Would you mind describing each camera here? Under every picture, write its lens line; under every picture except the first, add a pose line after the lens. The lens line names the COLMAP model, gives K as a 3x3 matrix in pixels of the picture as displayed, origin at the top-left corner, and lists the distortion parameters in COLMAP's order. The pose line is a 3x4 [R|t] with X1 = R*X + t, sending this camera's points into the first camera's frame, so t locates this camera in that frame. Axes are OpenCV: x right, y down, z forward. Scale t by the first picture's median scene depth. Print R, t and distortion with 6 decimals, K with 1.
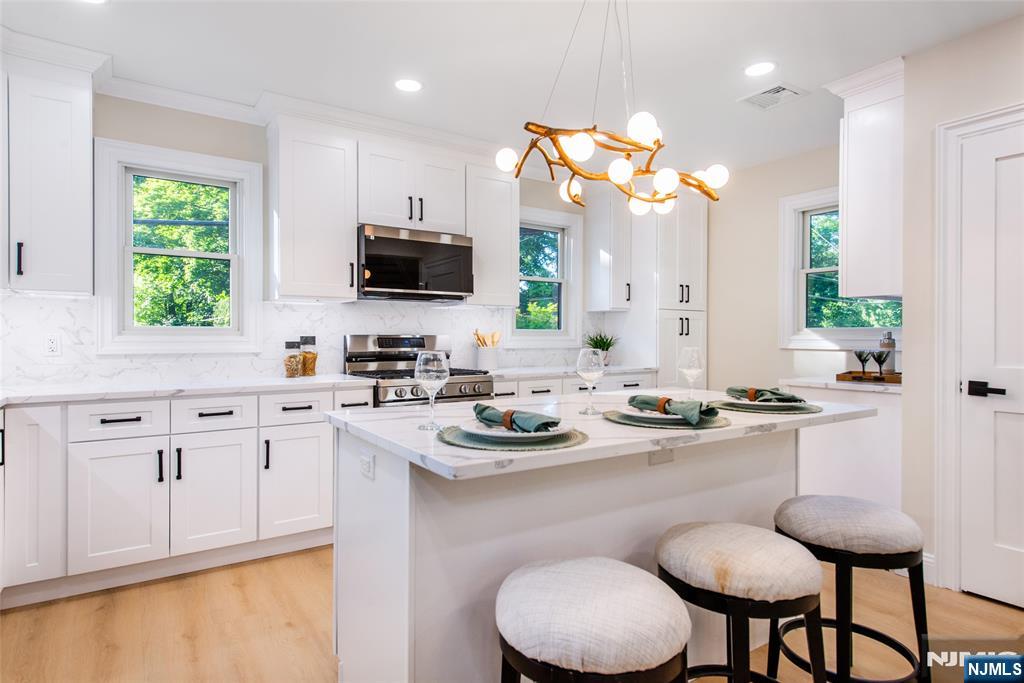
lens RADIAL K [[560.5, 0, 505.3], [0, 560.5, 340.1], [0, 0, 1]] dist [0.015088, -0.002891]
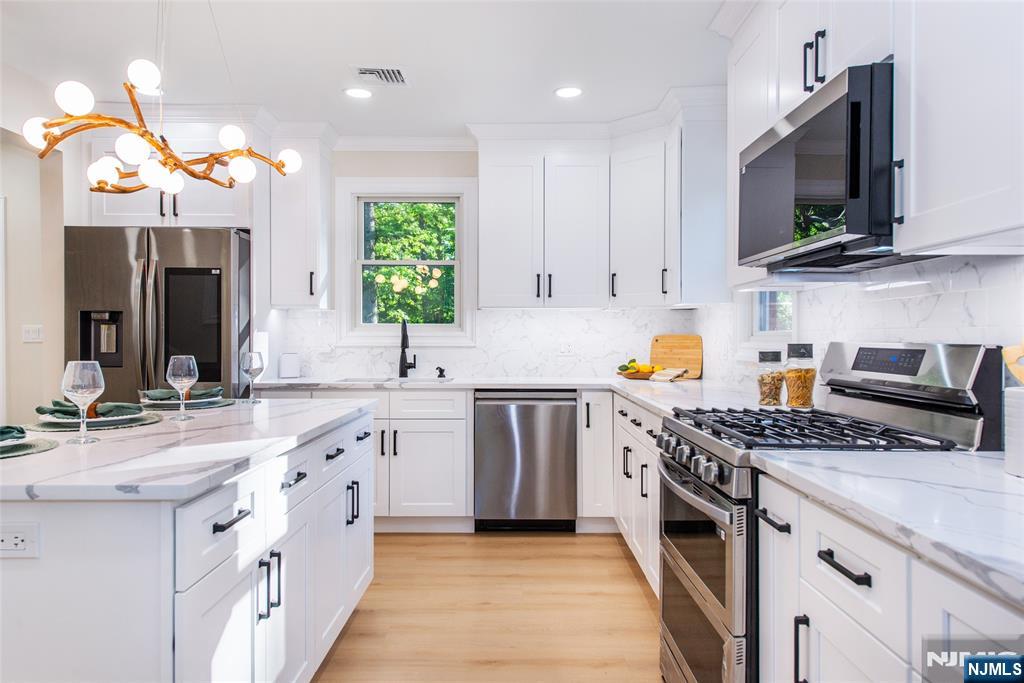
lens RADIAL K [[680.2, 0, 514.3], [0, 680.2, 338.1], [0, 0, 1]] dist [0.021790, -0.002879]
pose [[-0.558333, -0.000524, -0.829617, 0.445983], [-0.008260, 0.999954, 0.004927, -0.014029], [0.829576, 0.009603, -0.558312, 1.143738]]
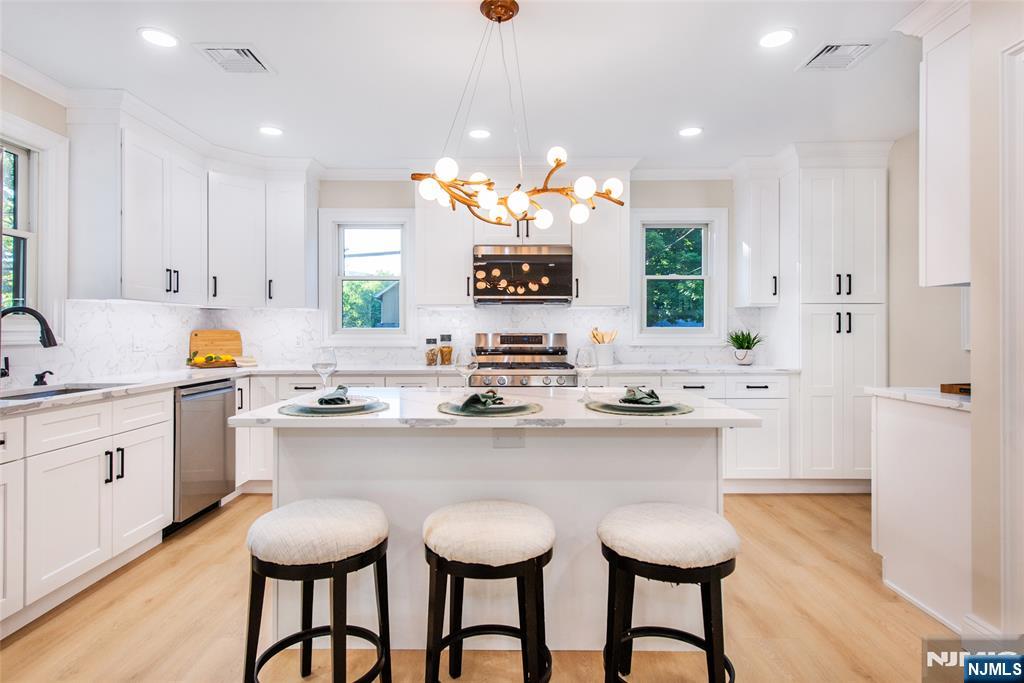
lens RADIAL K [[533.7, 0, 510.9], [0, 533.7, 332.0], [0, 0, 1]] dist [0.006139, -0.000135]
pose [[0.835470, -0.001828, -0.549533, 0.450096], [-0.001547, 0.999983, -0.005678, -0.005727], [0.549534, 0.005594, 0.835453, 0.045045]]
